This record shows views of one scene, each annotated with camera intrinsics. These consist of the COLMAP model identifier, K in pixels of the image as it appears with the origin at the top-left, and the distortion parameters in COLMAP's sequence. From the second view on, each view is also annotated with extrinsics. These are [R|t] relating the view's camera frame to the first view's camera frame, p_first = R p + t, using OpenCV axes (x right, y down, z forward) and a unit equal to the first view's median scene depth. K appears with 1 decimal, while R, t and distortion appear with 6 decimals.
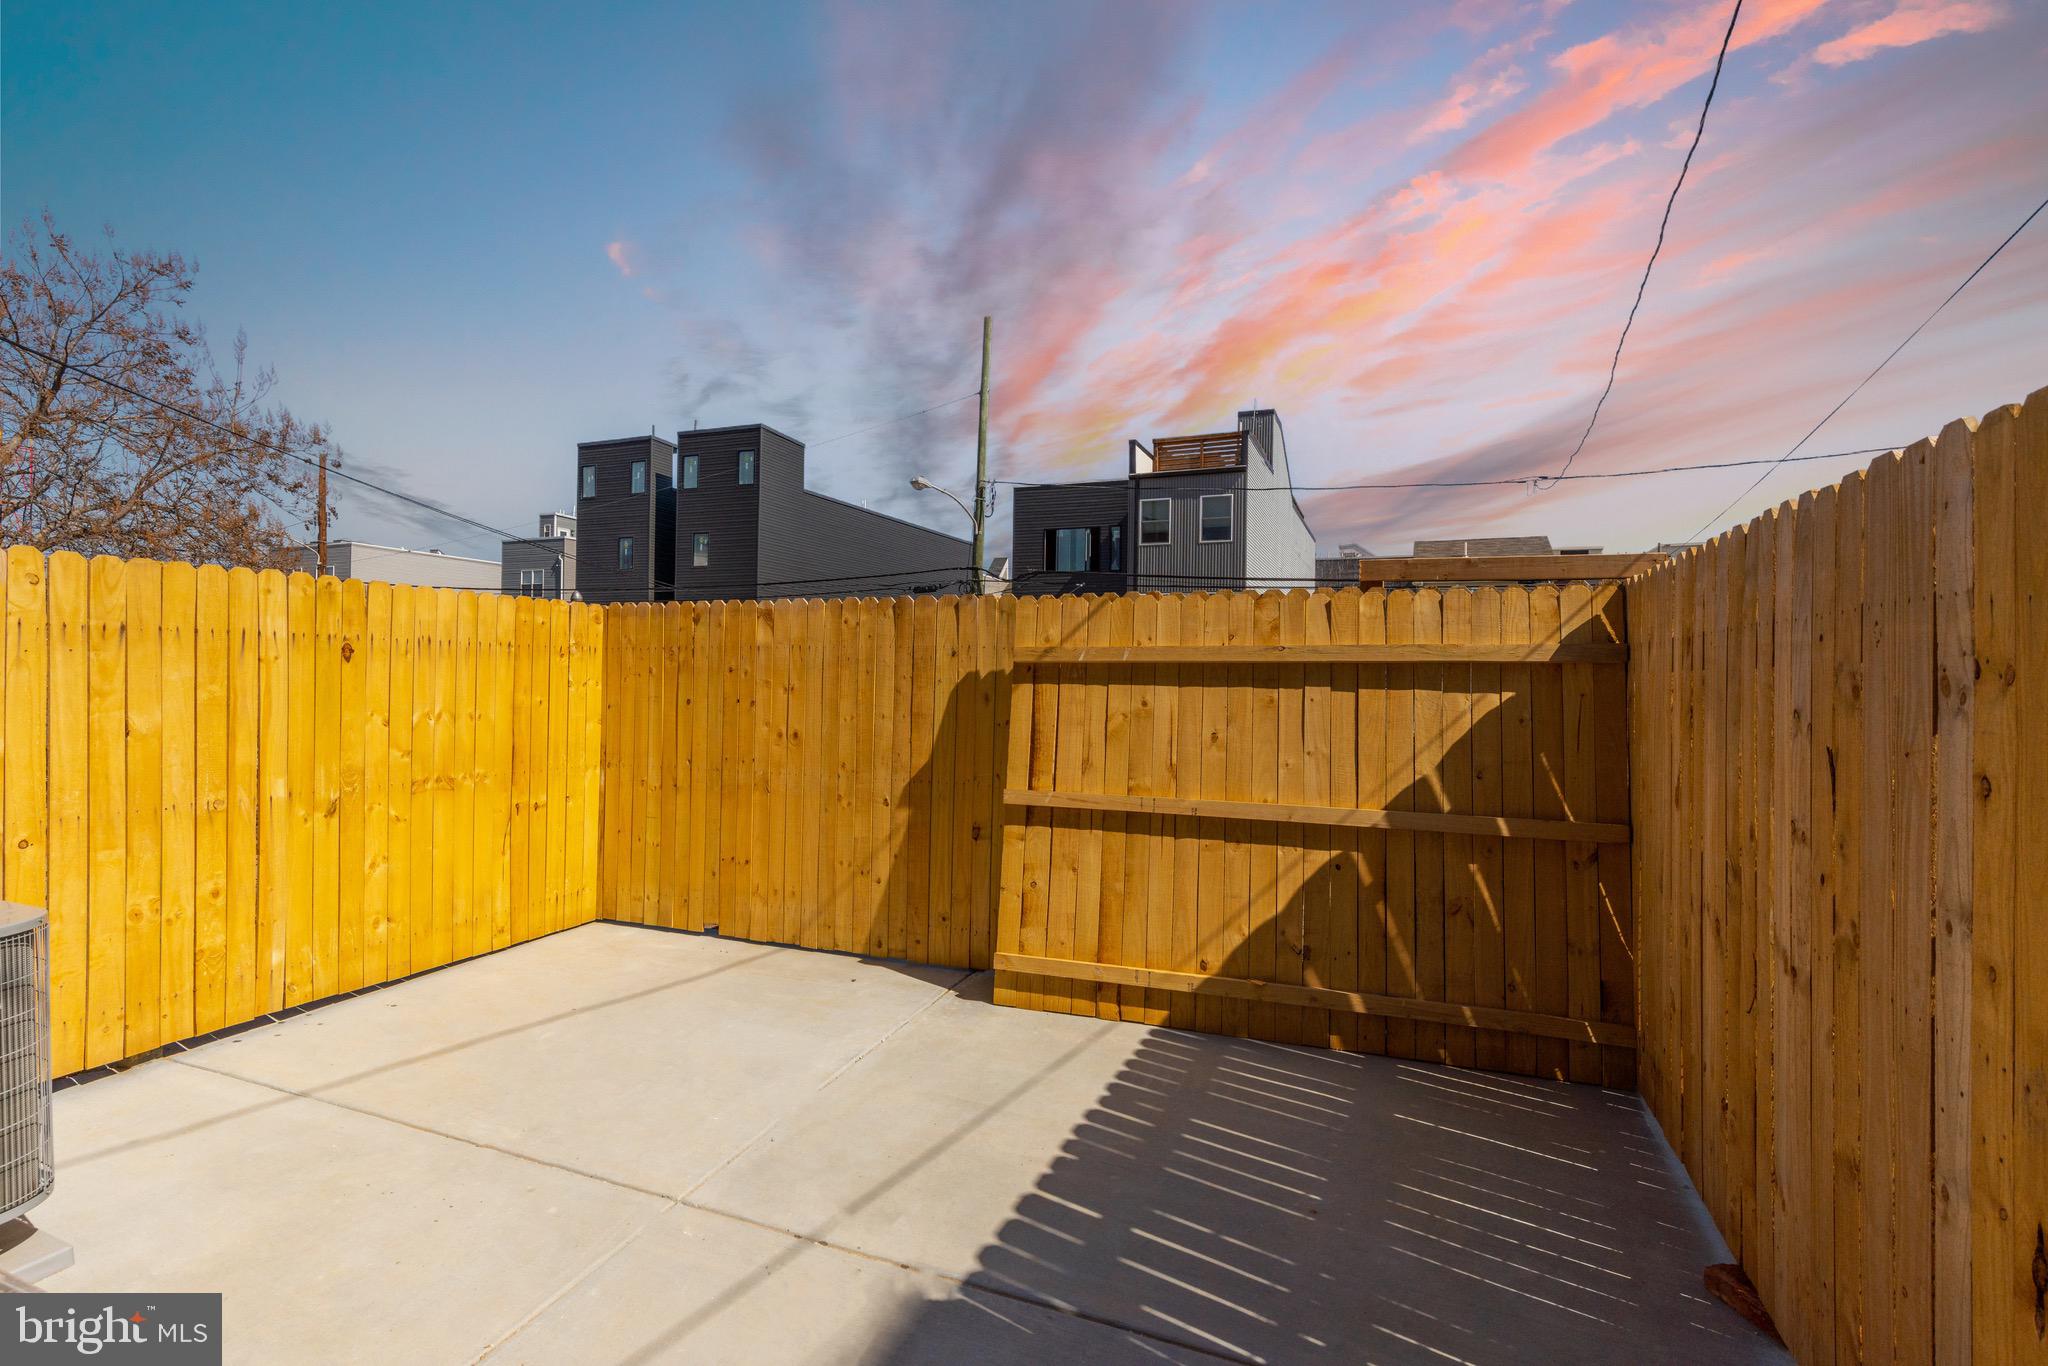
lens RADIAL K [[917.1, 0, 1026.5], [0, 917.1, 676.5], [0, 0, 1]] dist [0.005172, 0.000255]
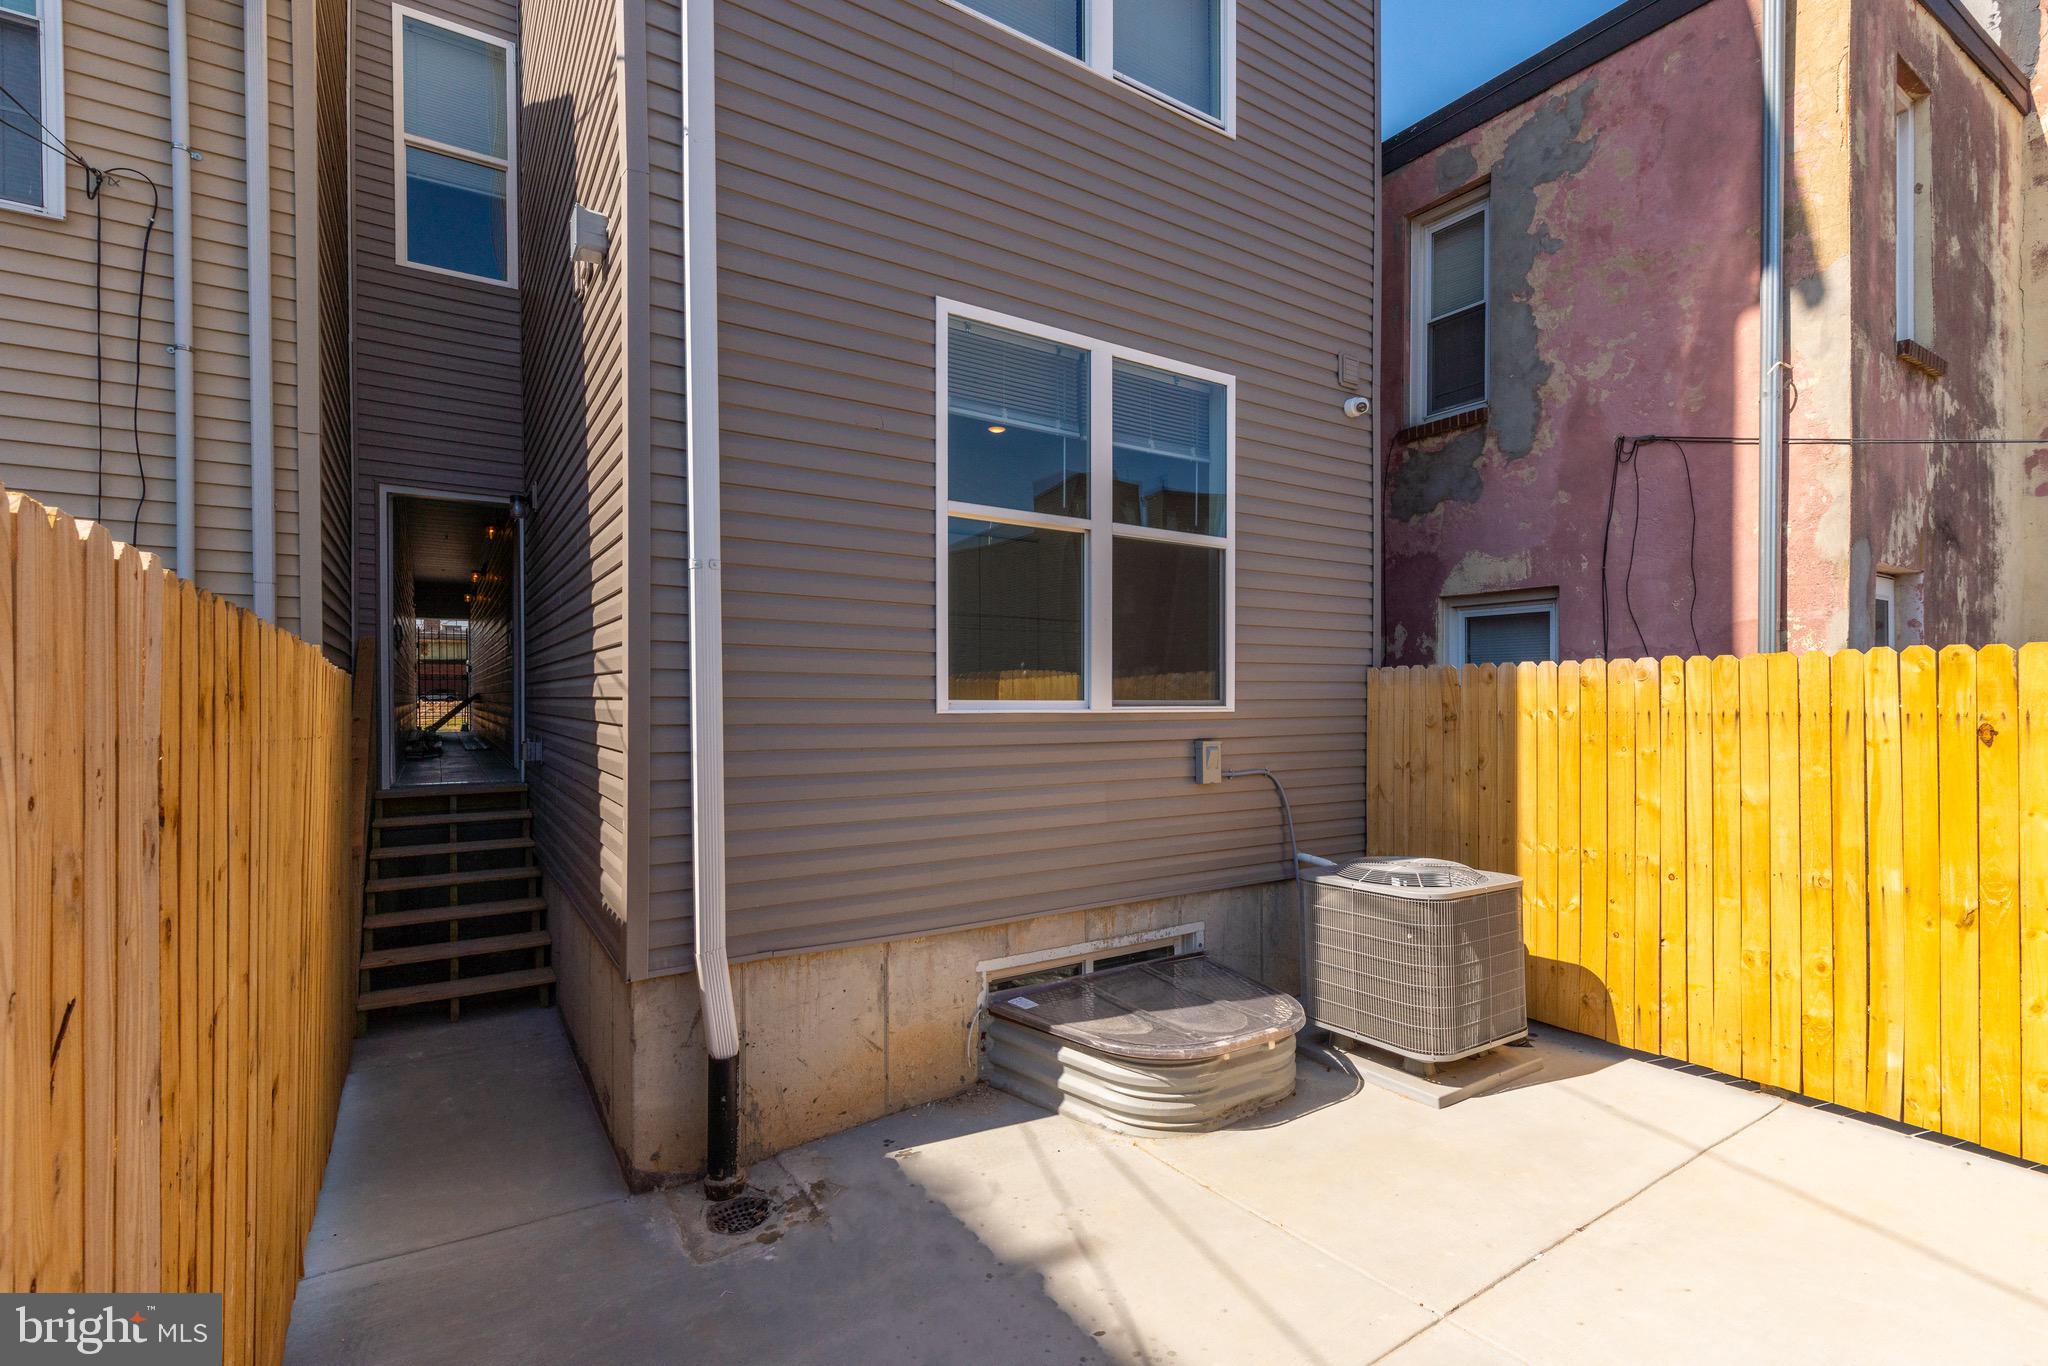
lens RADIAL K [[918.6, 0, 1017.4], [0, 918.6, 706.3], [0, 0, 1]] dist [0.001249, 0.000048]
pose [[-0.576697, -0.007208, -0.816926, 0.436011], [-0.004791, 0.999974, -0.005440, -0.043113], [0.816944, 0.000777, -0.576716, 0.765183]]
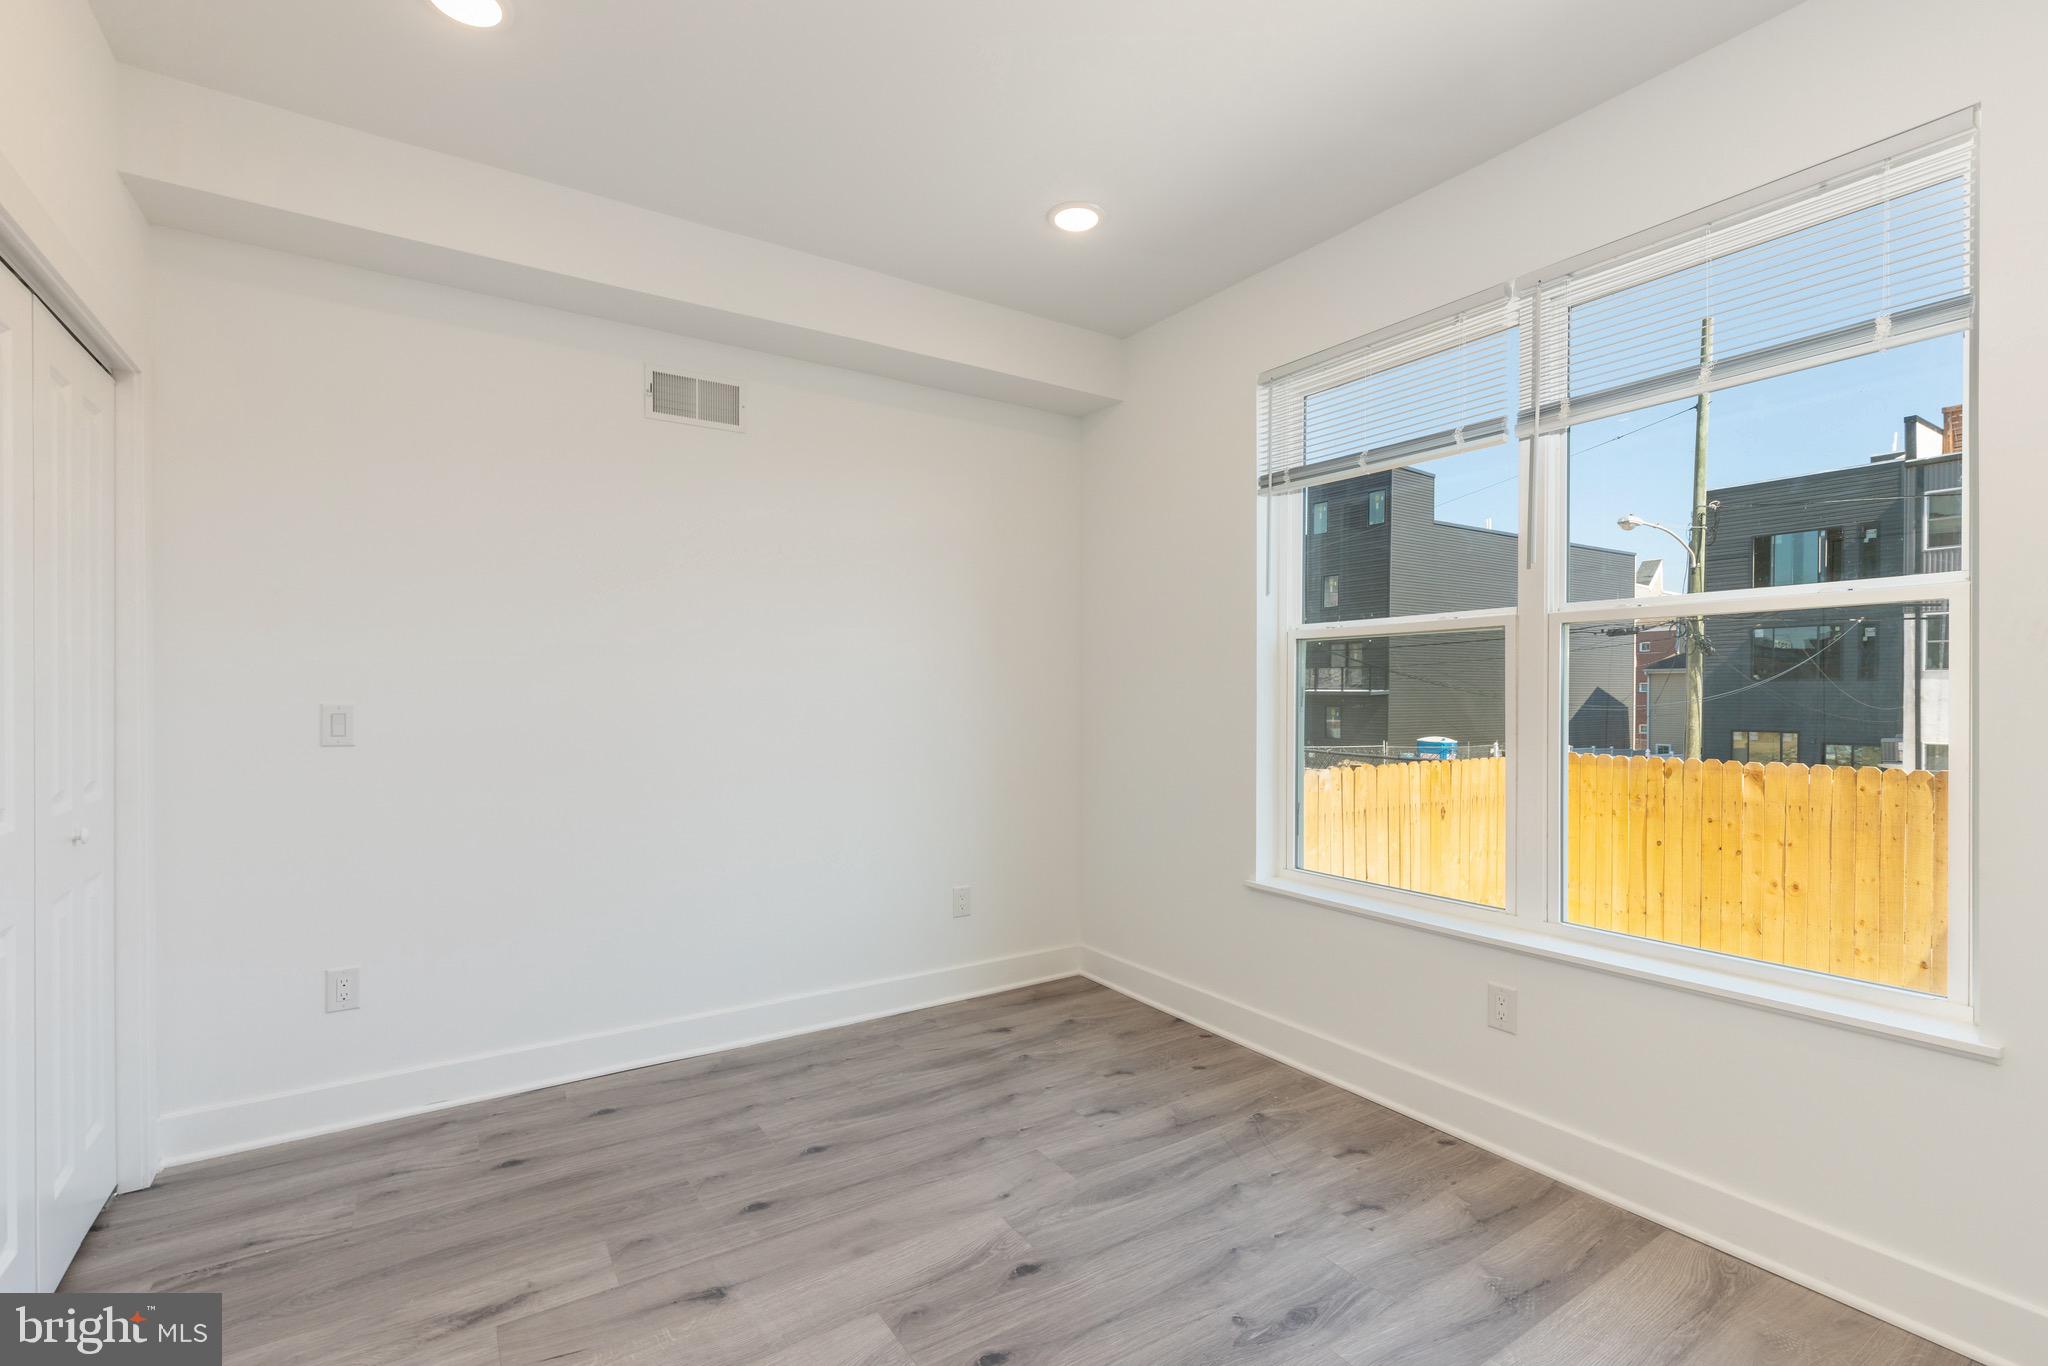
lens RADIAL K [[931.5, 0, 1023.2], [0, 931.5, 692.8], [0, 0, 1]] dist [0.000152, -0.000145]
pose [[0.825996, -0.013076, -0.563525, -0.462315], [0.012222, 0.999911, -0.005287, -0.210762], [0.563544, -0.002520, 0.826082, -0.542088]]
